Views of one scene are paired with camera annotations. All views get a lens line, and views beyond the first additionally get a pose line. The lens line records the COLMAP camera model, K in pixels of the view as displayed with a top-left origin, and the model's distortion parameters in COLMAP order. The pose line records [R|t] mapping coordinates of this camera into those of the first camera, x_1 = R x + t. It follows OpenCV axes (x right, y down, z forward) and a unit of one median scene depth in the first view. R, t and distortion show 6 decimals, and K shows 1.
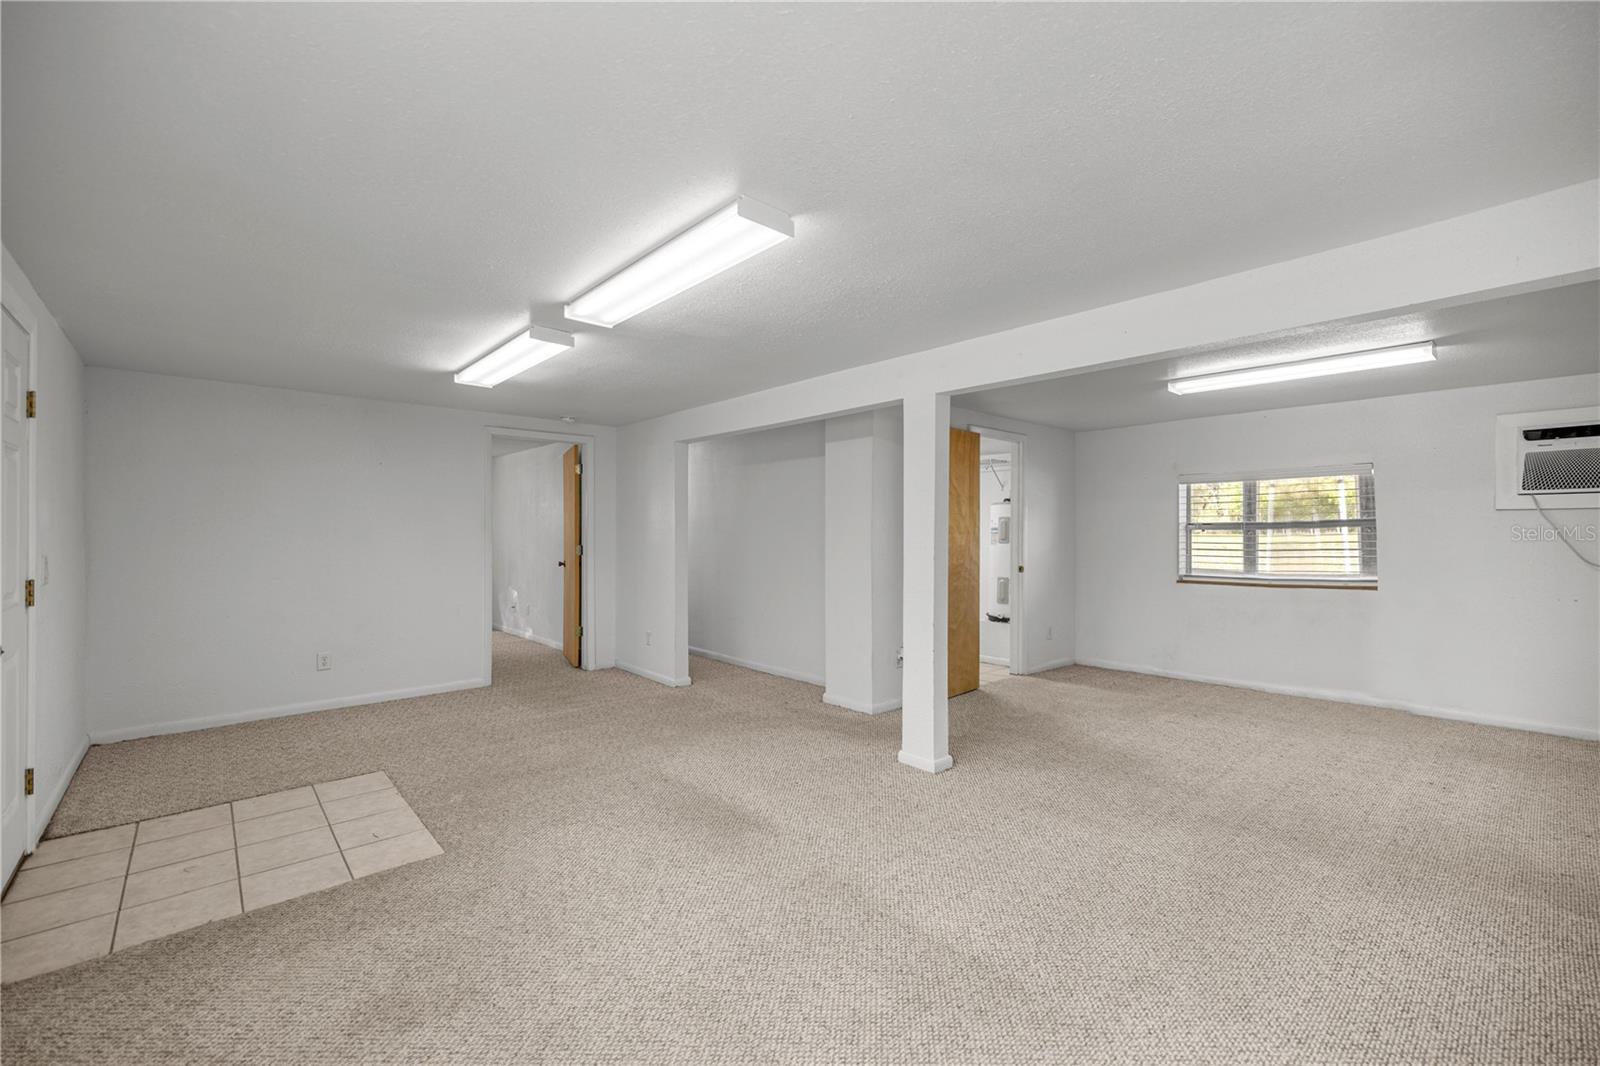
lens RADIAL K [[669.5, 0, 797.7], [0, 669.5, 532.6], [0, 0, 1]] dist [0.004599, 0.000237]
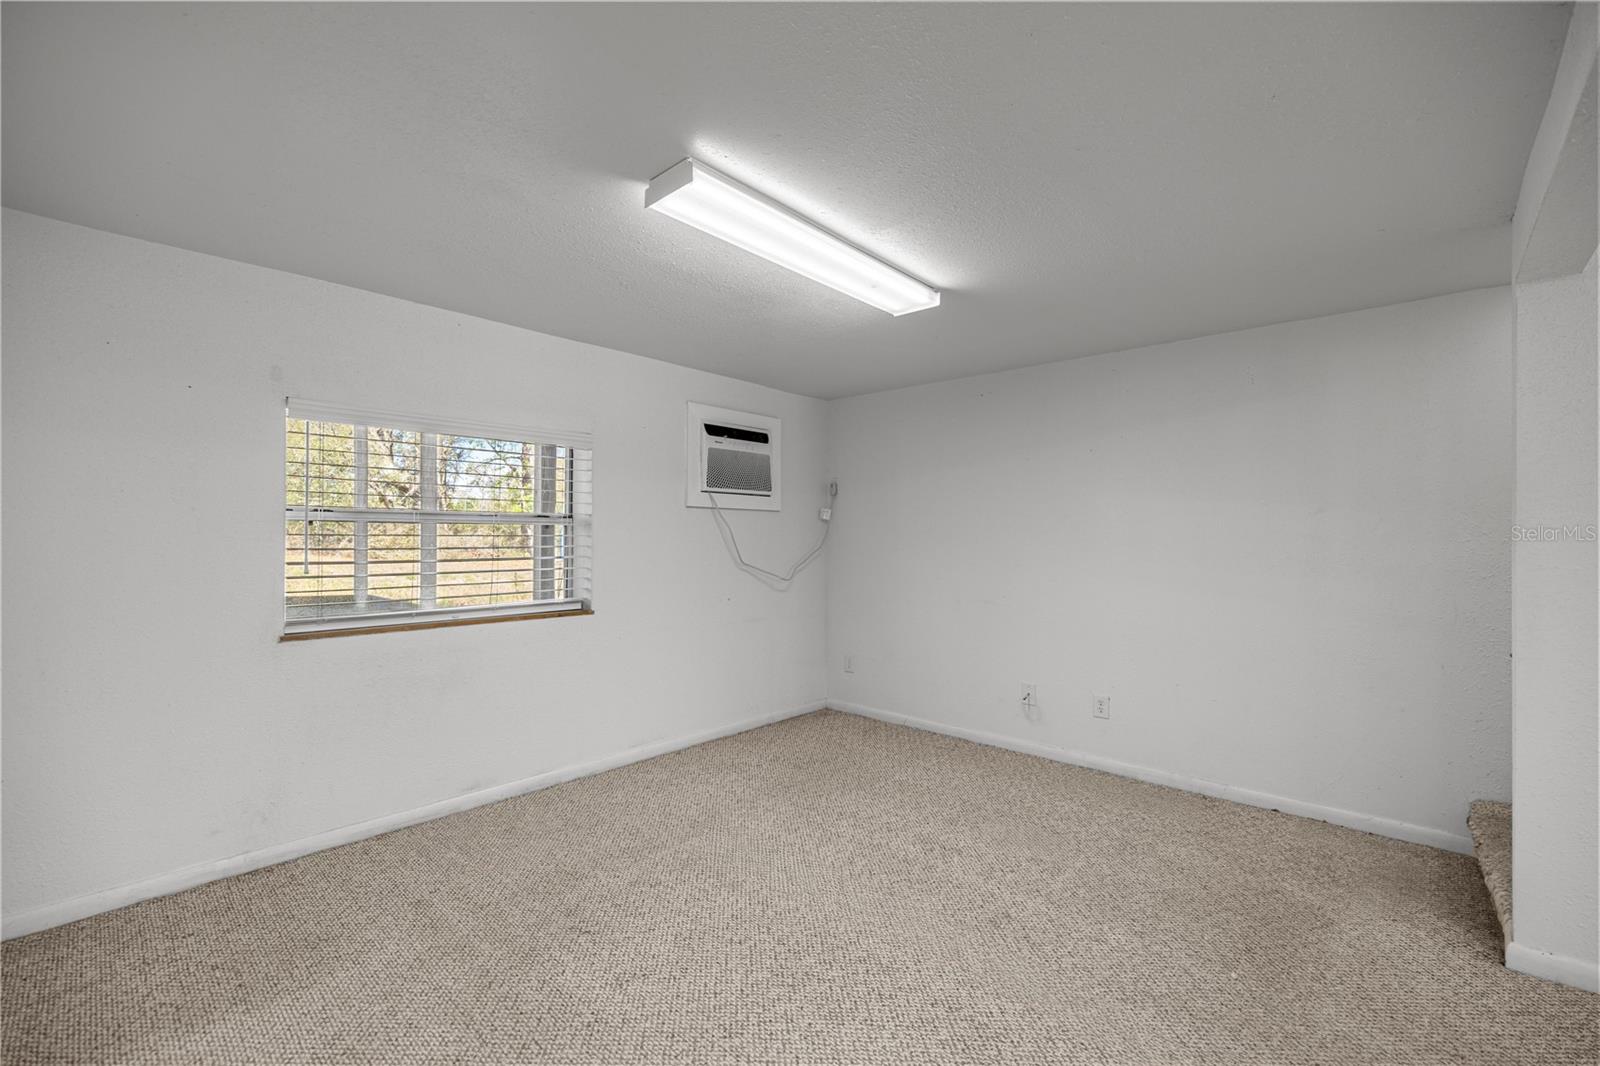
lens RADIAL K [[669.5, 0, 800.6], [0, 669.5, 534.1], [0, 0, 1]] dist [0.004599, 0.000237]
pose [[-0.095673, 0.003699, 0.995406, 0.134863], [-0.007444, 0.999962, -0.004432, 0.005846], [-0.995385, -0.007834, -0.095642, 0.956918]]
